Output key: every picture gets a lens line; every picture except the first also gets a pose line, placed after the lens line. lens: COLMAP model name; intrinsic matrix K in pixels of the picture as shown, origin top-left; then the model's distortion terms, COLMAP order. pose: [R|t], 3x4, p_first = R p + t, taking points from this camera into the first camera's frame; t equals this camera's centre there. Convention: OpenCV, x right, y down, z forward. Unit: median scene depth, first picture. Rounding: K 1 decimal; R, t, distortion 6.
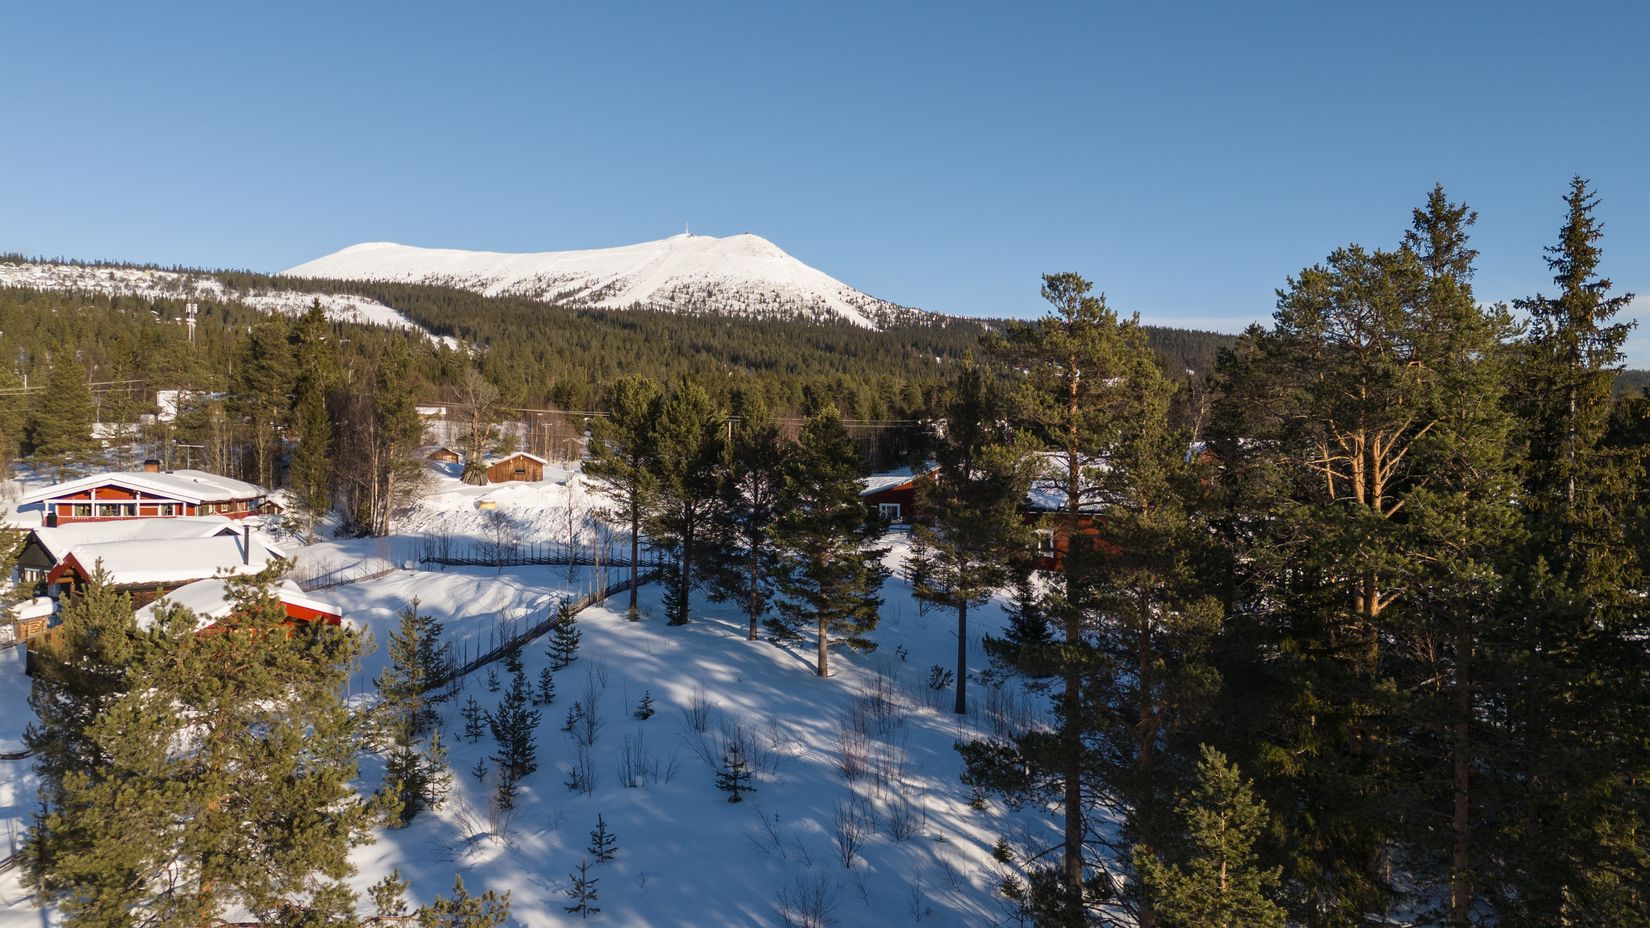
lens RADIAL K [[1207.7, 0, 826.0], [0, 1207.7, 418.6], [0, 0, 1]] dist [0.080469, -0.071535]
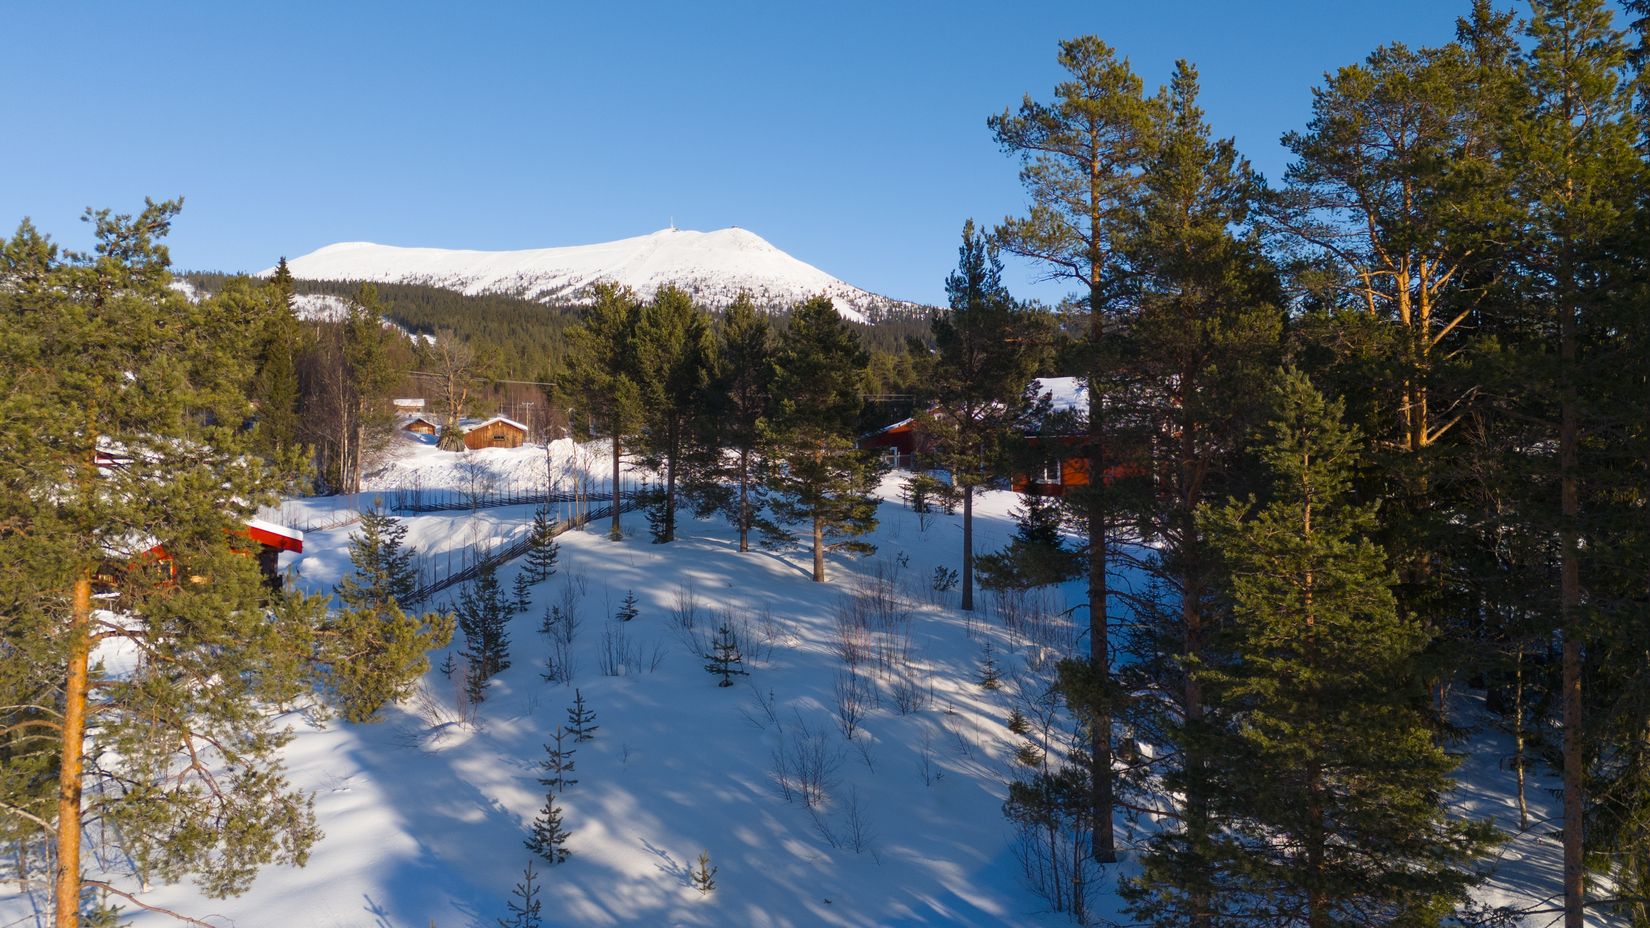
lens RADIAL K [[1207.7, 0, 826.7], [0, 1207.7, 468.5], [0, 0, 1]] dist [0.080469, -0.071535]
pose [[0.999847, -0.015864, 0.007416, -0.001990], [0.015900, 0.999862, -0.004794, 0.122173], [-0.007339, 0.004911, 0.999961, 0.065018]]
